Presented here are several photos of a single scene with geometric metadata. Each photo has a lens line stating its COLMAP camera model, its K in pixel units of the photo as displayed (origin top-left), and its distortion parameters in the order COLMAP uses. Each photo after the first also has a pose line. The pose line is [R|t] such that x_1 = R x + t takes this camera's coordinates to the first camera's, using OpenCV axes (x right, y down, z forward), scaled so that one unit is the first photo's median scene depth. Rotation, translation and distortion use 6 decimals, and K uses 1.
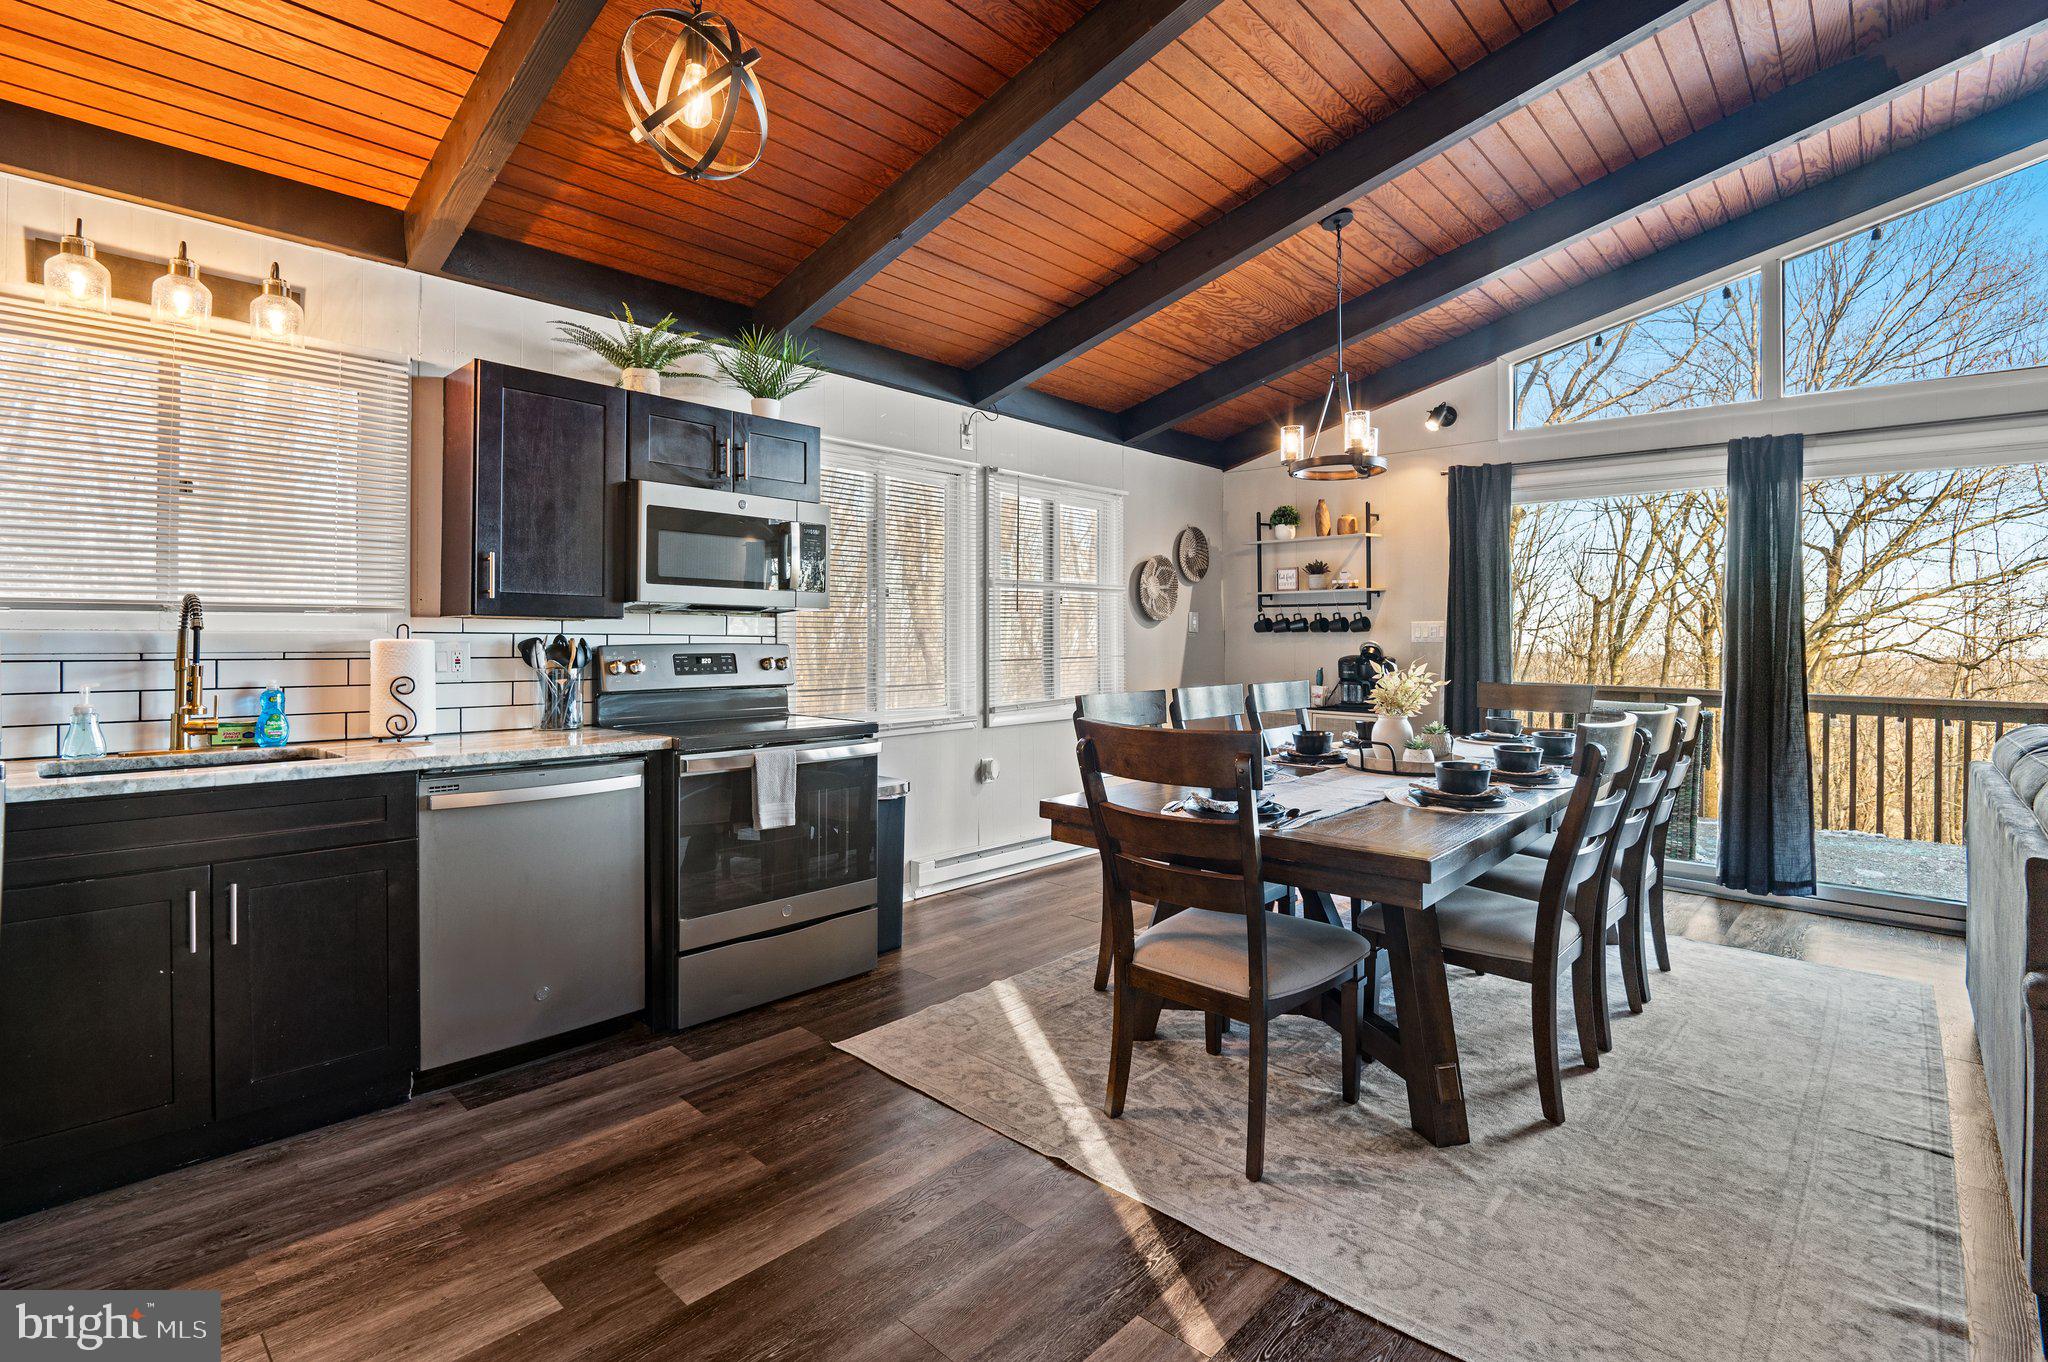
lens RADIAL K [[963.0, 0, 1031.4], [0, 963.0, 641.7], [0, 0, 1]] dist [-0.010736, -0.003286]
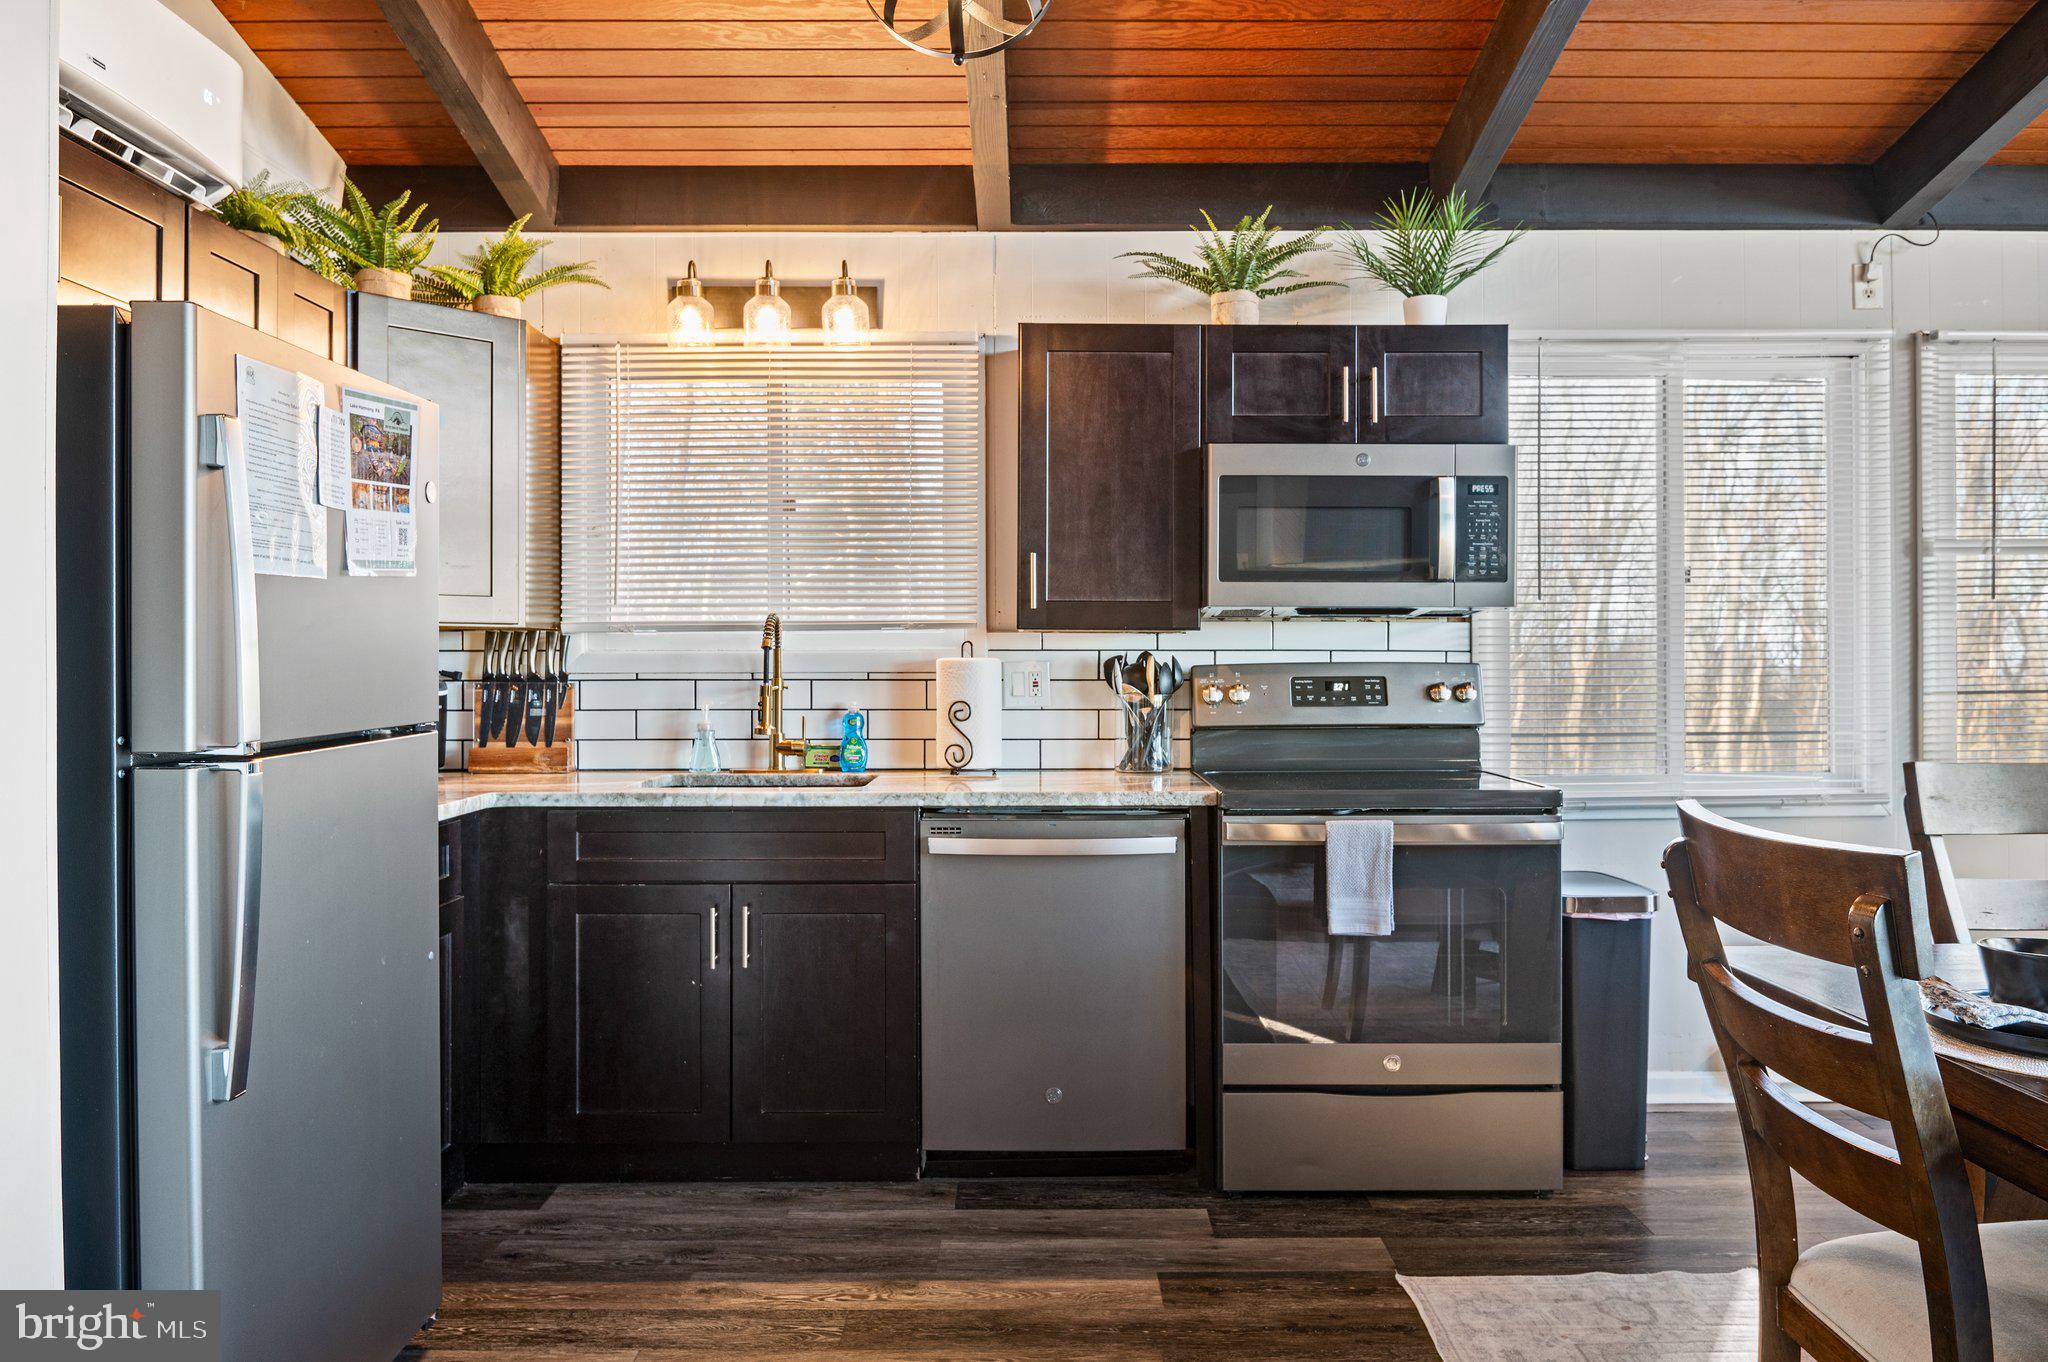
lens RADIAL K [[1409.5, 0, 1024.7], [0, 1409.5, 661.4], [0, 0, 1]] dist [-0.011199, -0.005661]
pose [[0.675954, -0.001147, -0.736942, 0.282867], [0.003512, 0.999992, 0.001665, -0.001251], [0.736935, -0.003714, 0.675953, 0.146651]]
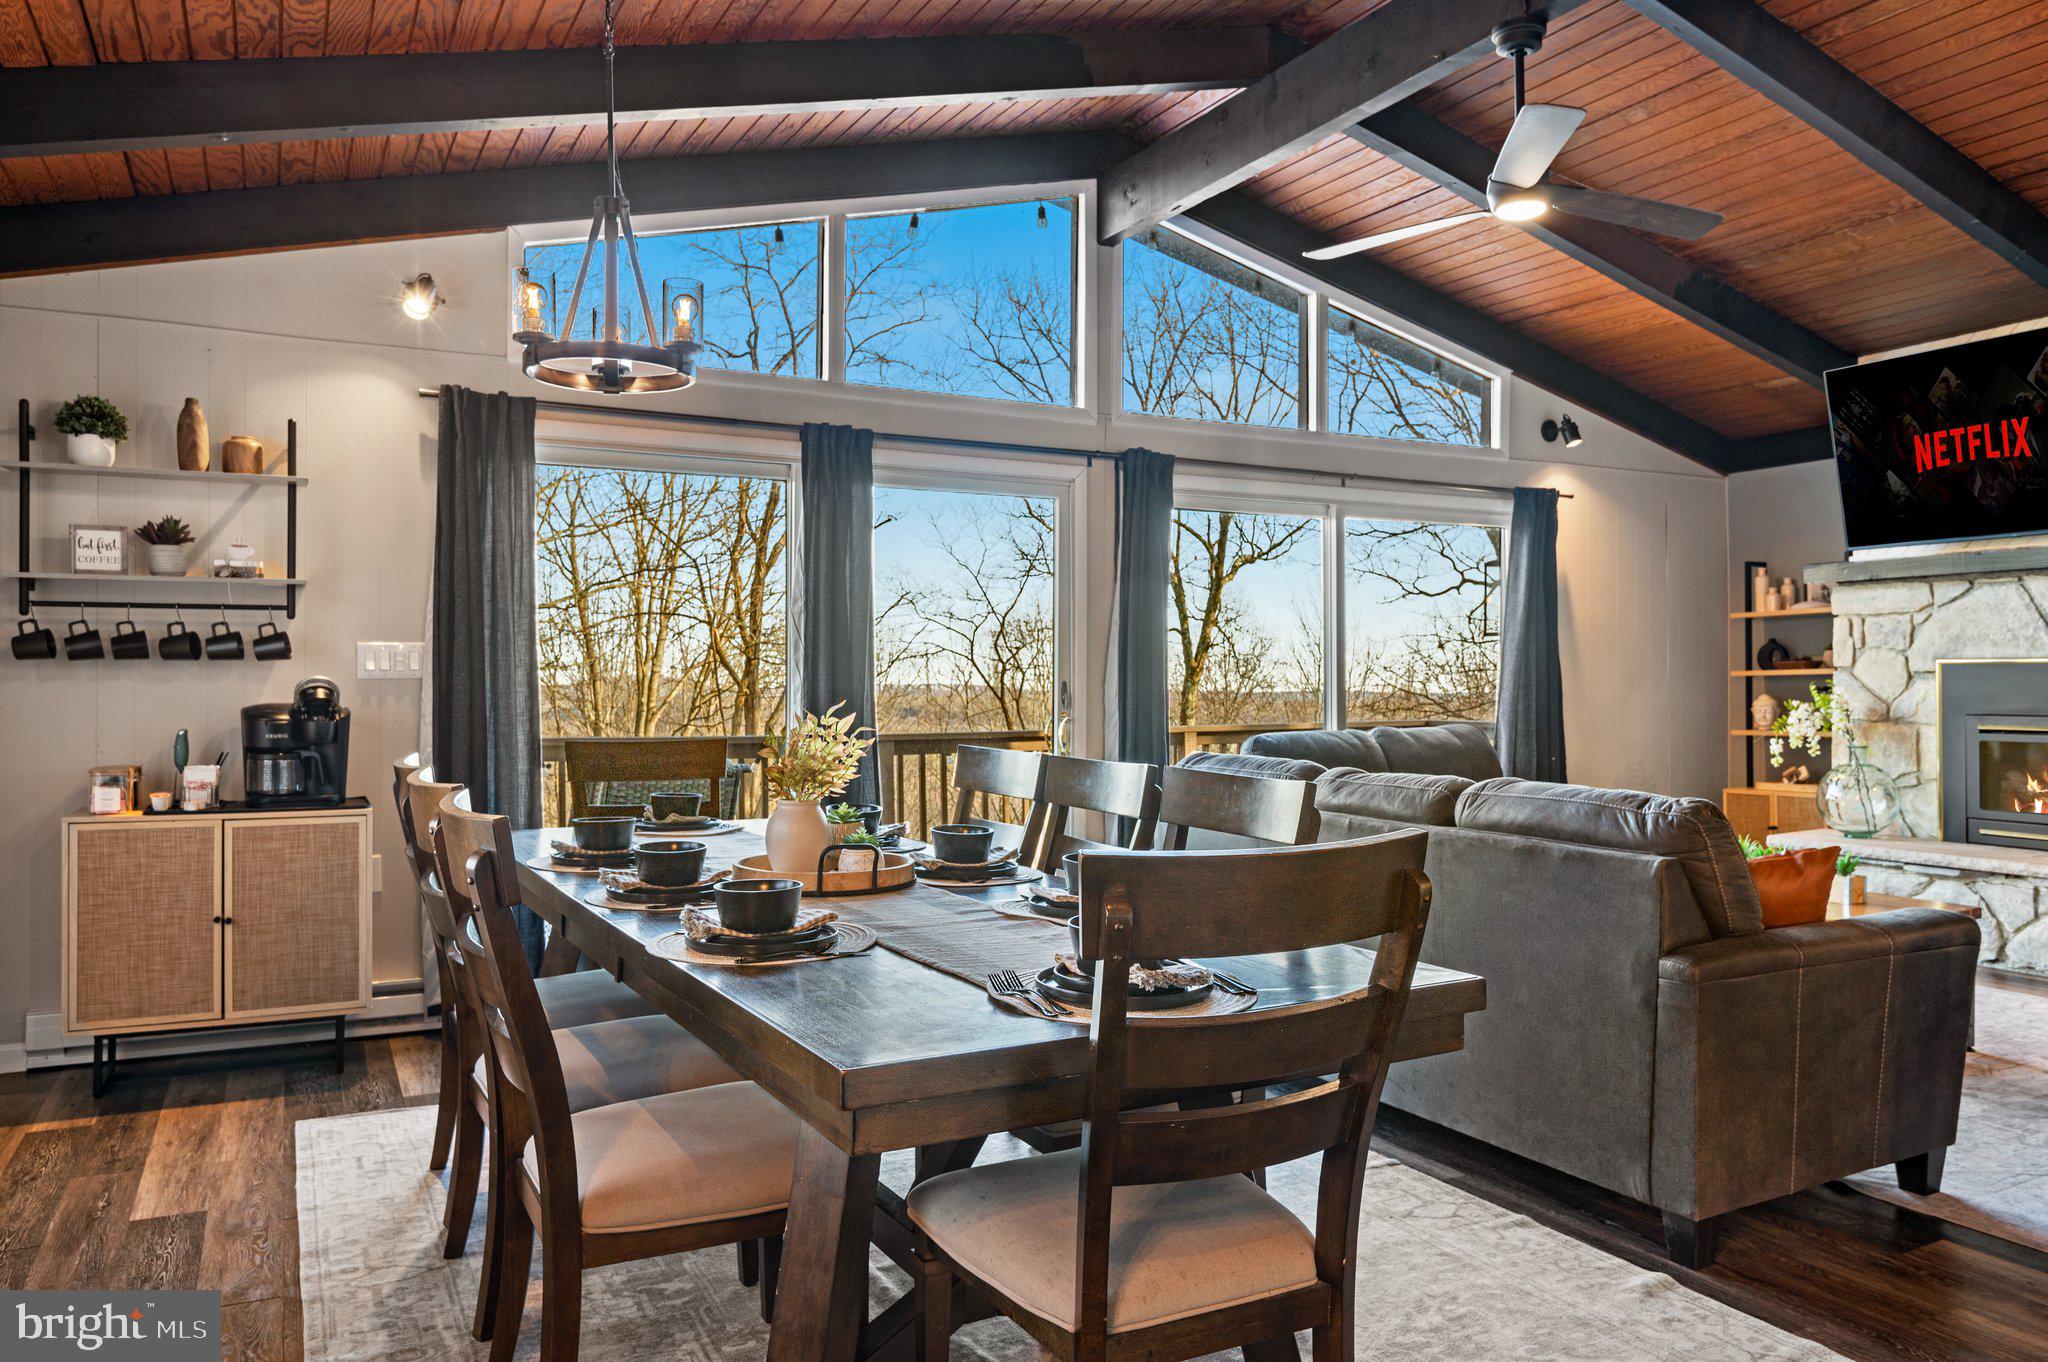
lens RADIAL K [[1409.5, 0, 1020.2], [0, 1409.5, 688.3], [0, 0, 1]] dist [-0.011199, -0.005661]
pose [[0.337269, -0.010010, 0.941355, -0.438822], [0.004726, 0.999949, 0.008940, 0.000950], [-0.941396, 0.001433, 0.337299, 0.595679]]
